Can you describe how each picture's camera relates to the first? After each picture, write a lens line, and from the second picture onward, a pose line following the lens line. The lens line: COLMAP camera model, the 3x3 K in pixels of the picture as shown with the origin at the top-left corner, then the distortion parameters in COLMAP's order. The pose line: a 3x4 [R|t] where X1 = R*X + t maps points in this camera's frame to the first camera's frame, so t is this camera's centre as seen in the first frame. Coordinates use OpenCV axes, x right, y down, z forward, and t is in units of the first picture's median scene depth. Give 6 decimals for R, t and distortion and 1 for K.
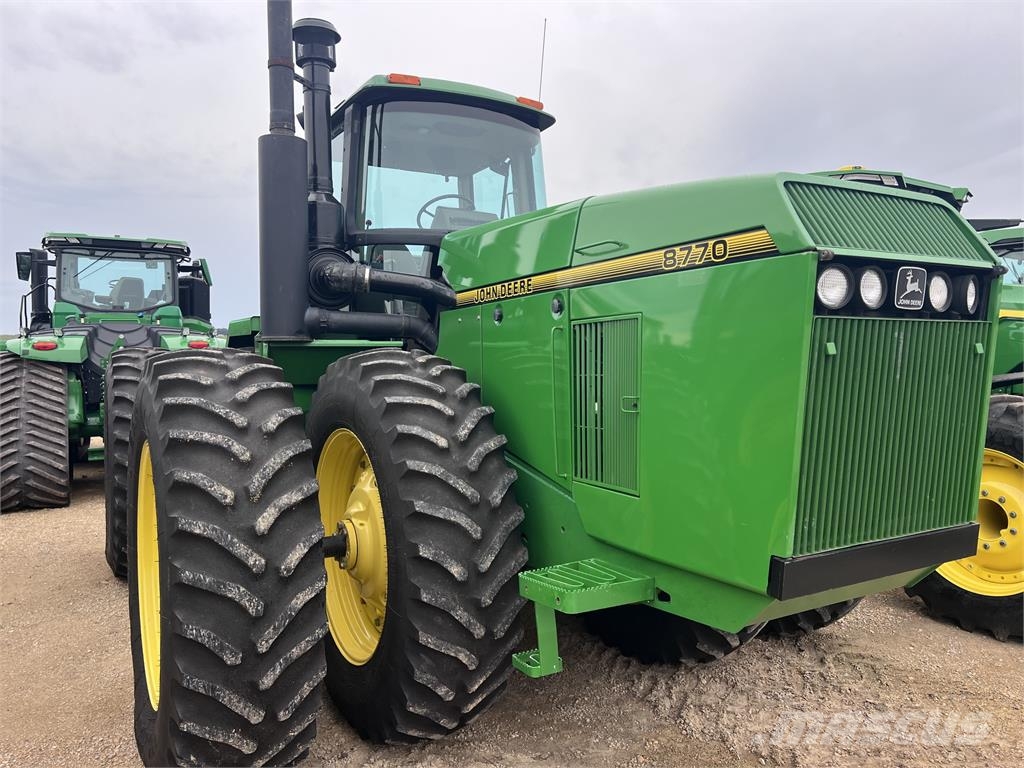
lens RADIAL K [[760.2, 0, 522.8], [0, 760.2, 375.4], [0, 0, 1]] dist [0.088588, -0.145847]
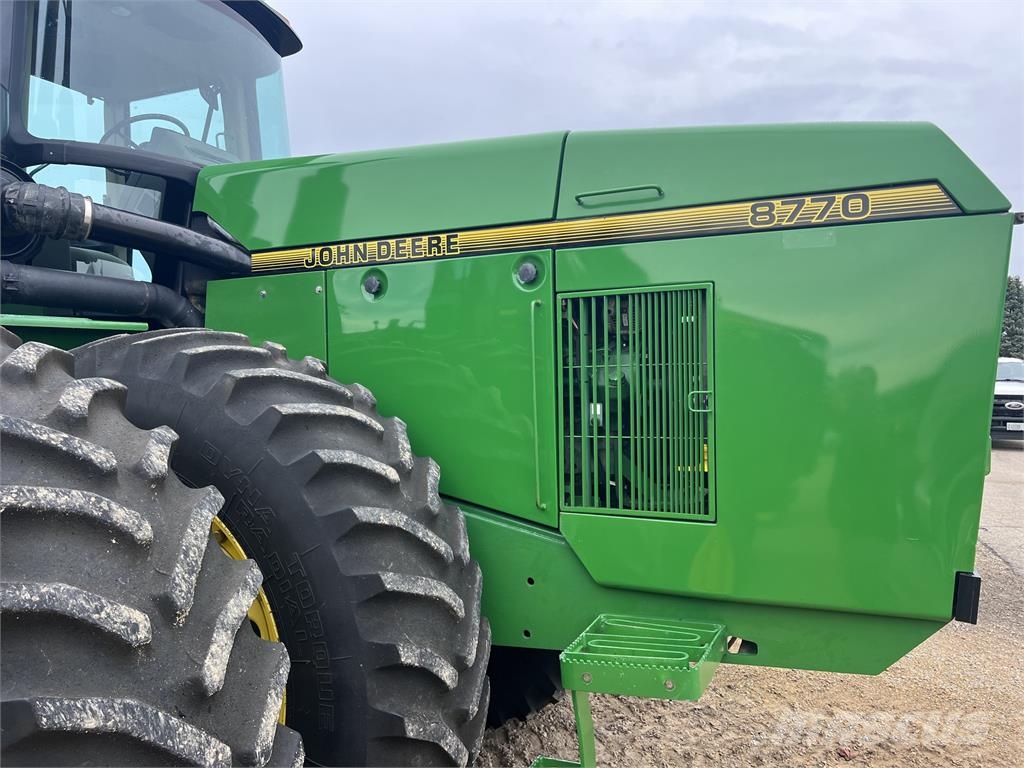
lens RADIAL K [[763.0, 0, 517.3], [0, 763.0, 378.5], [0, 0, 1]] dist [0.055335, -0.066941]
pose [[0.802814, -0.001756, 0.596227, -0.420517], [0.014575, 0.999755, -0.016680, 0.022650], [-0.596051, 0.022081, 0.802643, 0.452736]]
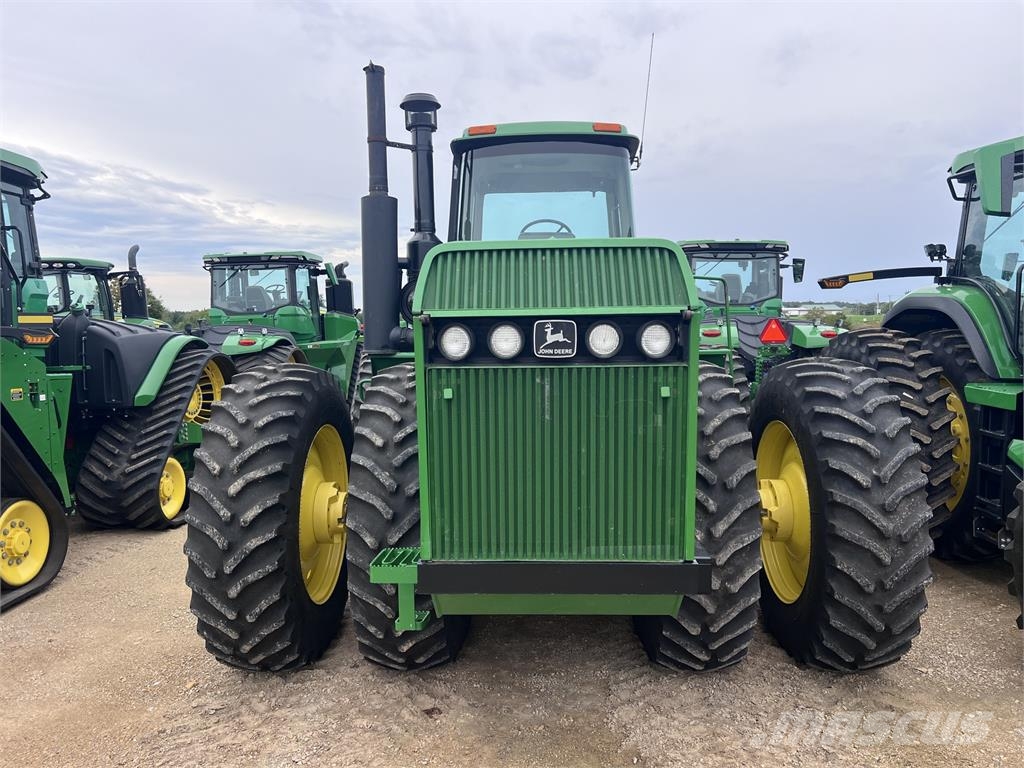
lens RADIAL K [[763.0, 0, 517.3], [0, 763.0, 378.5], [0, 0, 1]] dist [0.055335, -0.066941]
pose [[0.844095, 0.027663, -0.535480, 0.831455], [-0.007565, 0.999183, 0.039693, -0.078603], [0.536141, -0.029454, 0.843615, 0.031574]]
